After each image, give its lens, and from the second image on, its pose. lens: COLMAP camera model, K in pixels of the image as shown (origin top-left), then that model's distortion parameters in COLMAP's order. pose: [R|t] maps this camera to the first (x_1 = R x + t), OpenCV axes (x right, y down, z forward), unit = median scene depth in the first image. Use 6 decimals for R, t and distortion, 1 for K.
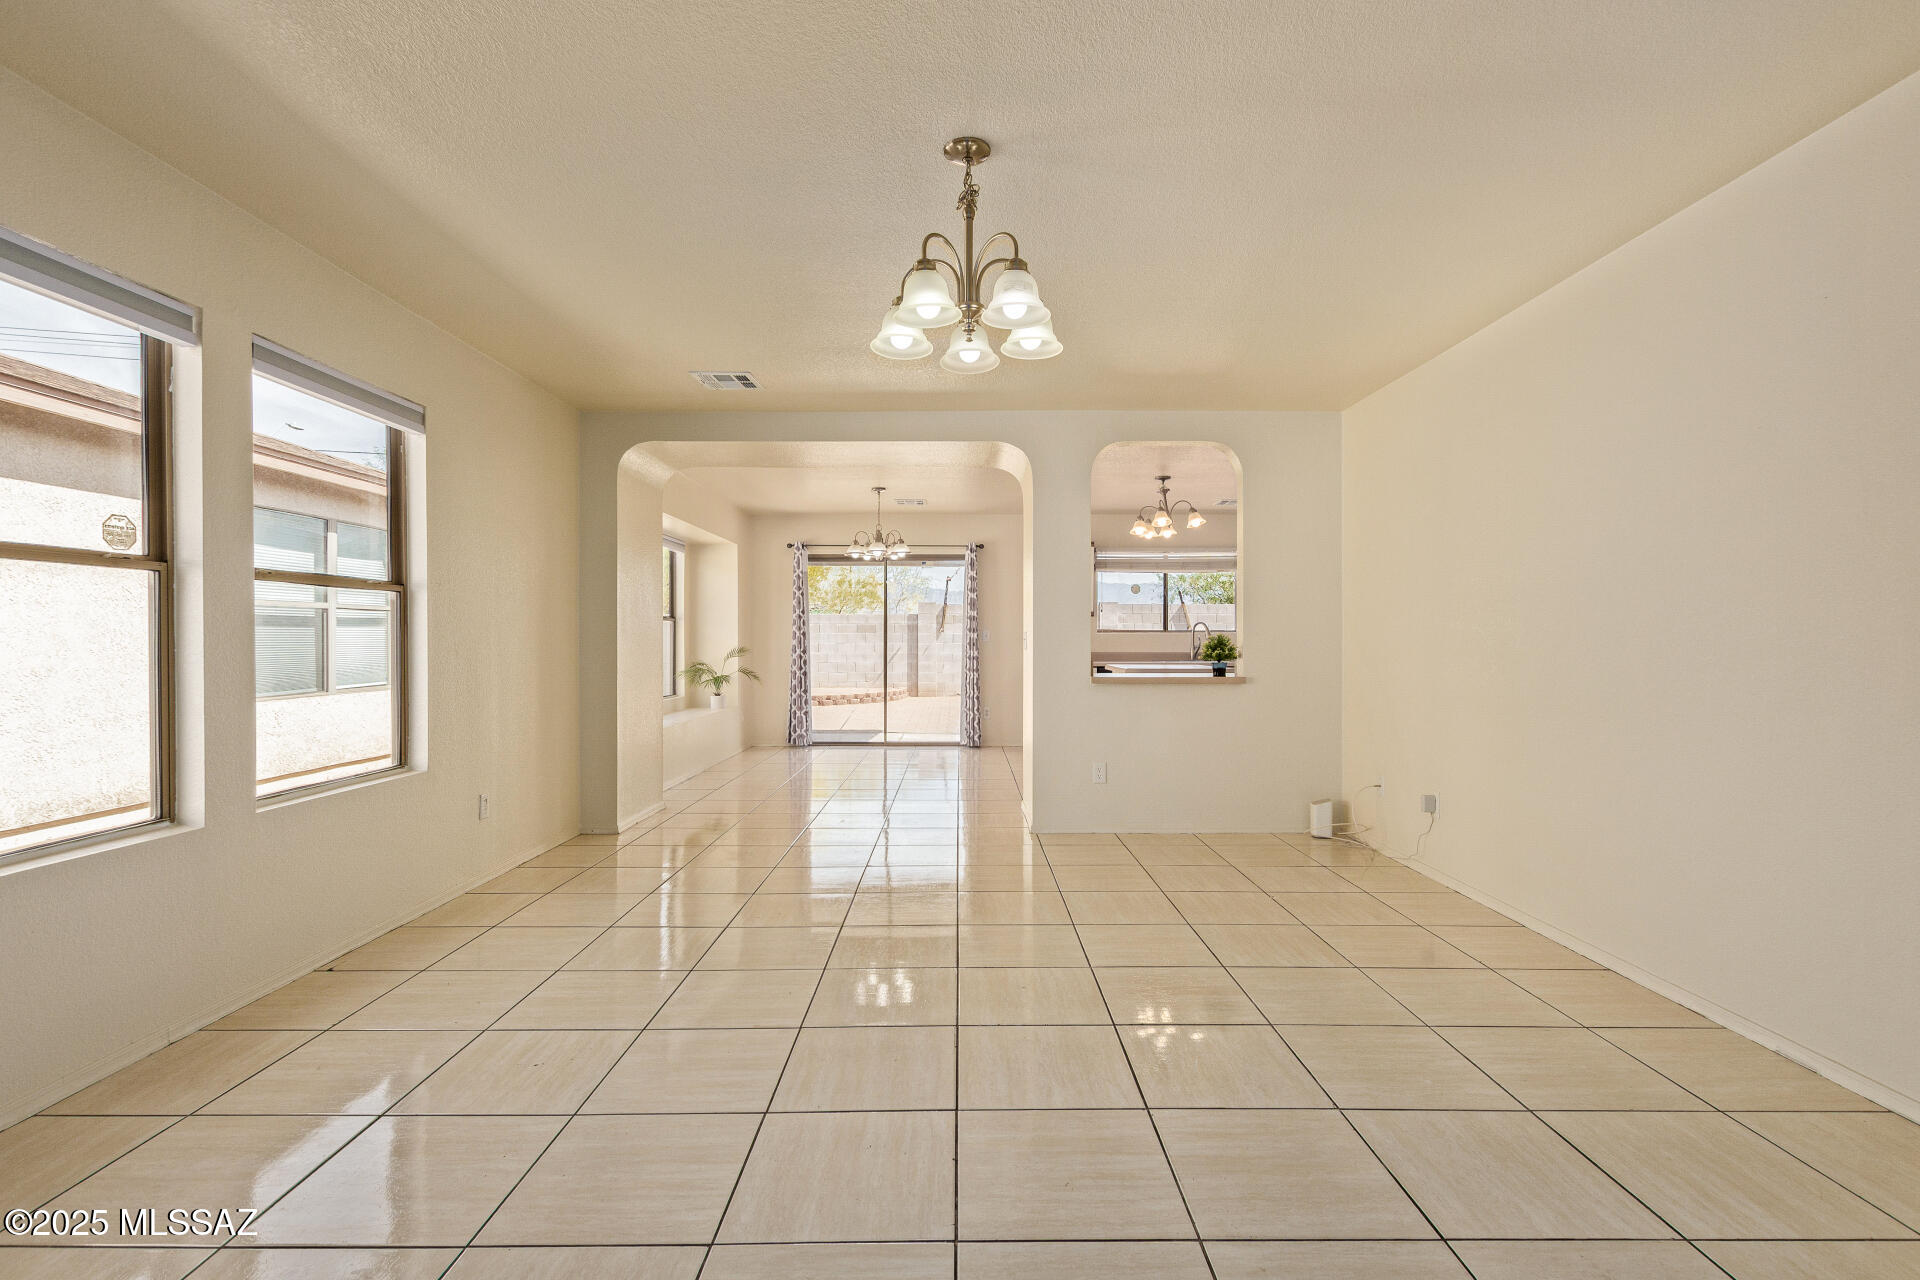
lens RADIAL K [[882.2, 0, 964.7], [0, 882.2, 642.3], [0, 0, 1]] dist [0.010305, -0.004355]
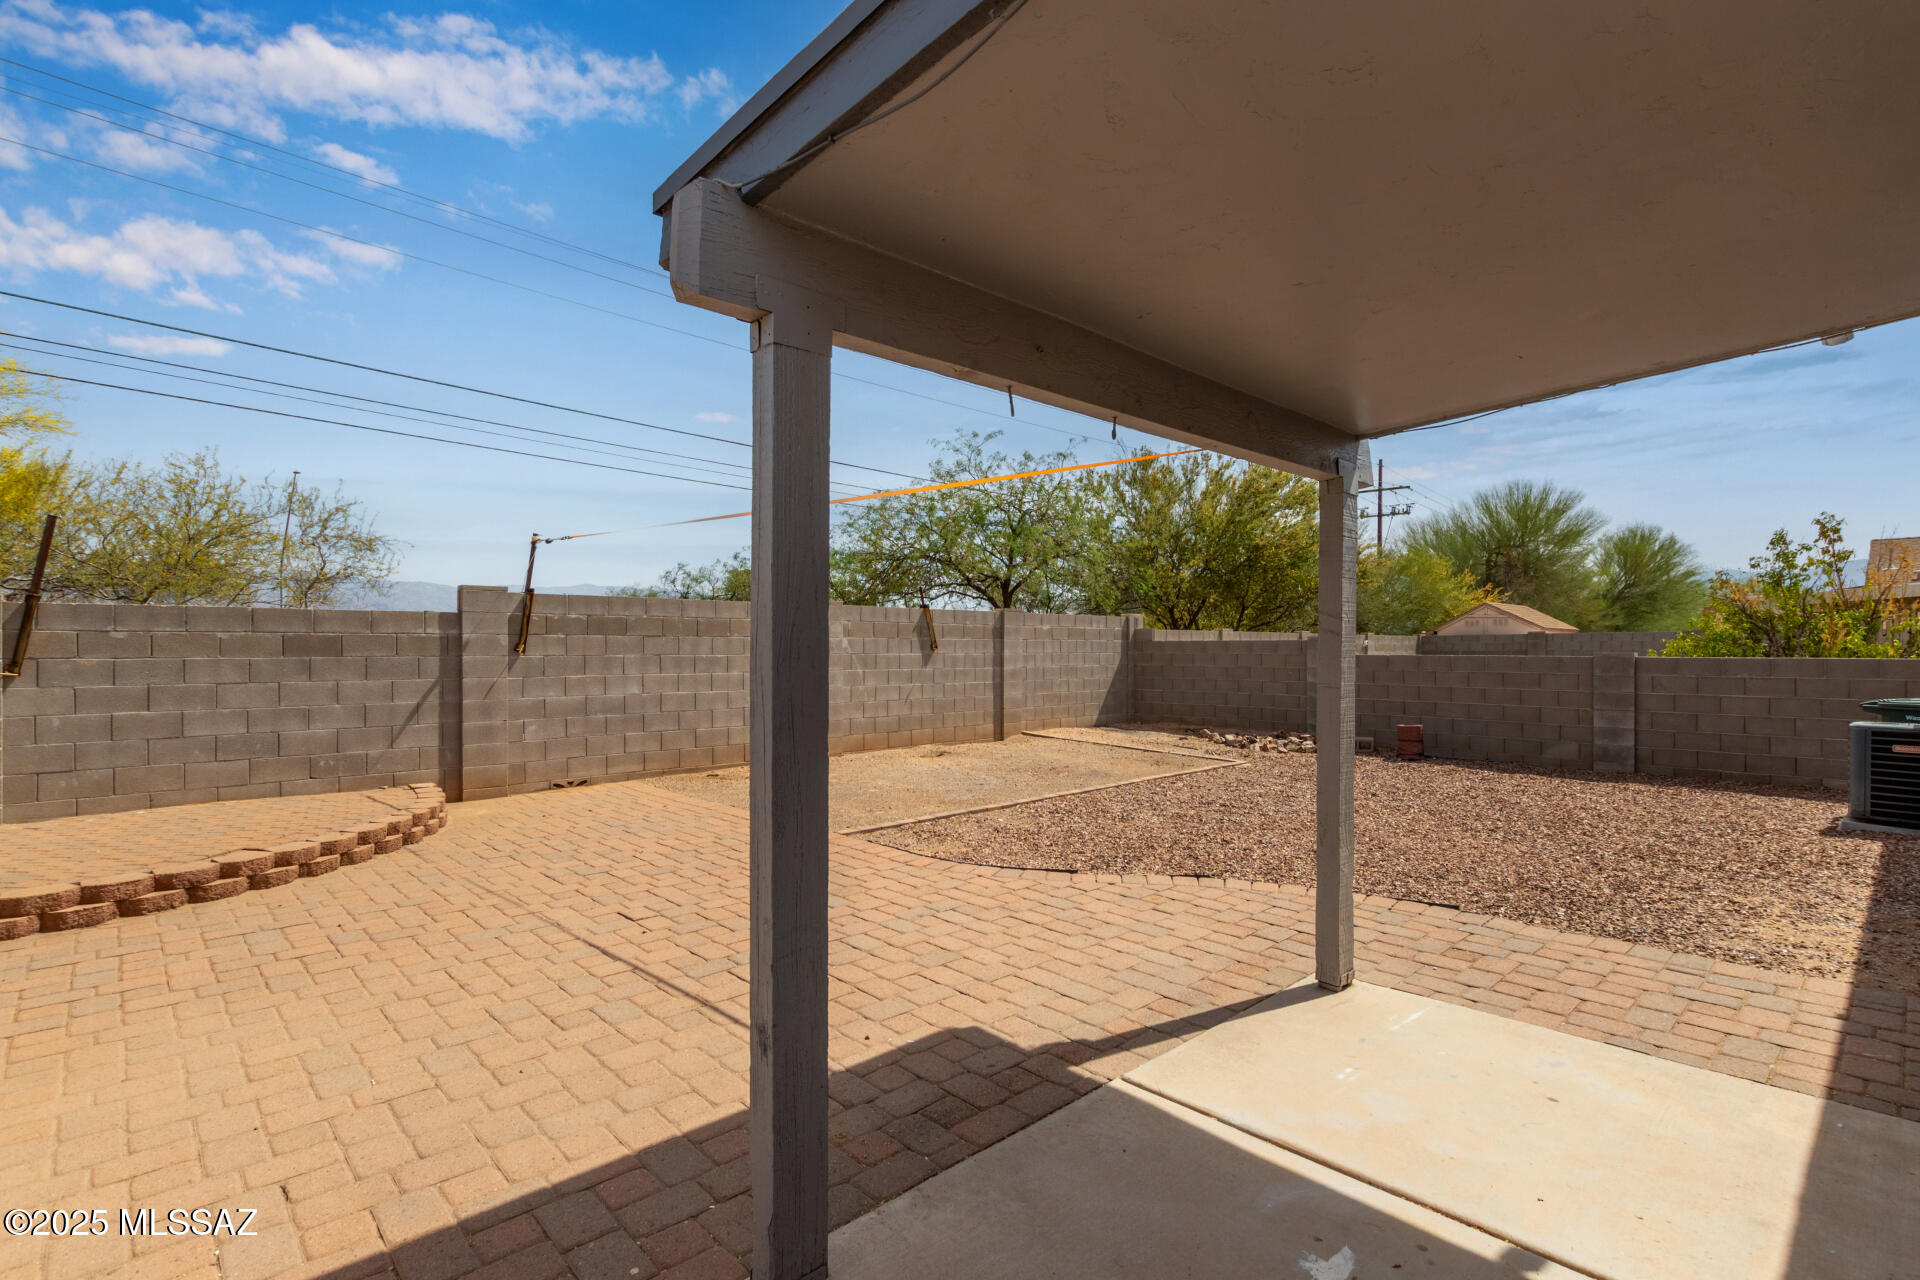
lens RADIAL K [[882.2, 0, 969.2], [0, 882.2, 642.5], [0, 0, 1]] dist [0.010305, -0.004355]
pose [[0.729904, 0.003044, 0.683543, -0.359701], [0.002148, 0.999975, -0.006748, -0.028887], [-0.683546, 0.006393, 0.729879, 1.073524]]
